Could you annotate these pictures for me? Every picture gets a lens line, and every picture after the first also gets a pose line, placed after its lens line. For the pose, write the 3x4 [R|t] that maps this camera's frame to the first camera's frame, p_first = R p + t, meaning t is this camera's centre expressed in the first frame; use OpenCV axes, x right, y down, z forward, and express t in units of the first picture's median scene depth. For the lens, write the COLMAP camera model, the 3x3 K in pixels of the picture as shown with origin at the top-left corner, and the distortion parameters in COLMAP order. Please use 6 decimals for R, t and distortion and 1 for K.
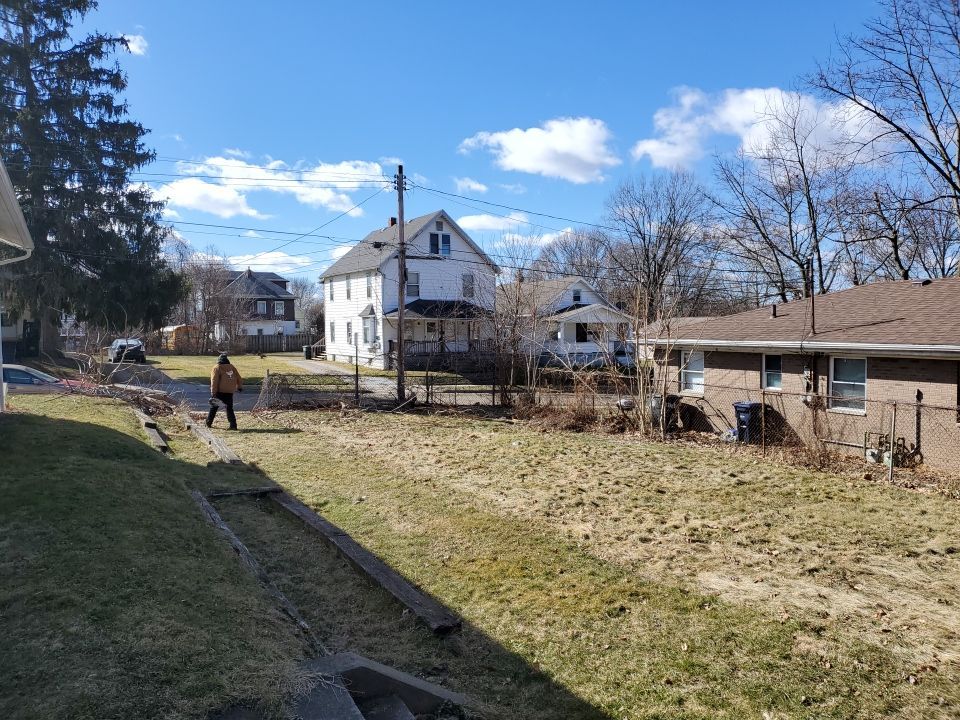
lens RADIAL K [[764.1, 0, 500.0], [0, 764.1, 363.3], [0, 0, 1]] dist [0.017715, -0.004113]
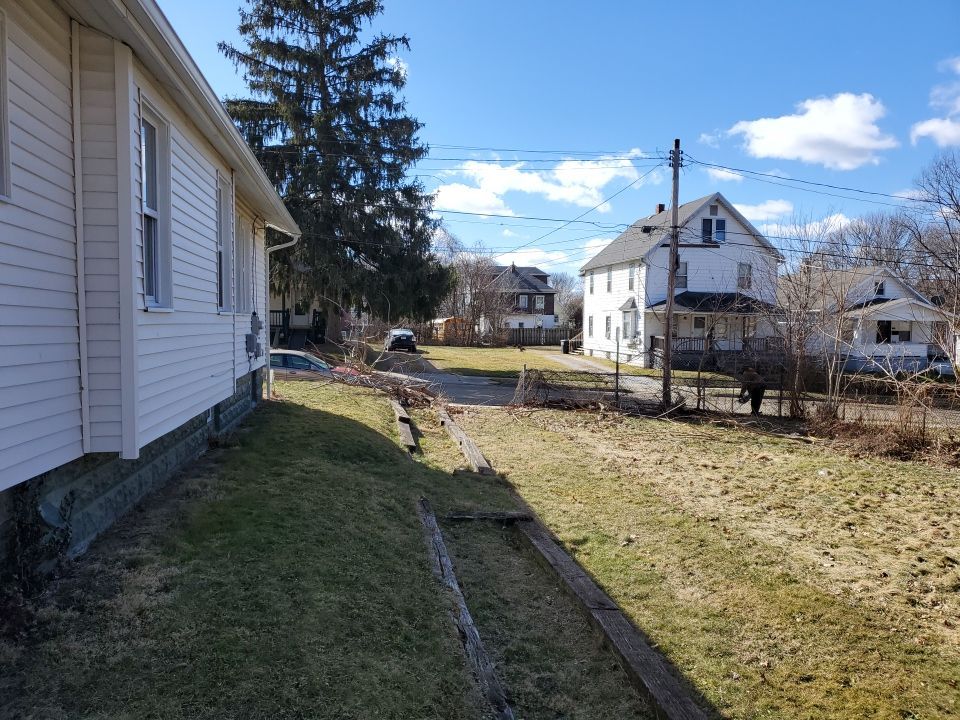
lens RADIAL K [[735.2, 0, 480.8], [0, 735.2, 382.2], [0, 0, 1]] dist [0.051781, -0.081625]
pose [[0.936230, 0.046063, -0.348355, -0.027676], [-0.034438, 0.998626, 0.039494, -0.002807], [0.349696, -0.024979, 0.936530, 0.099401]]
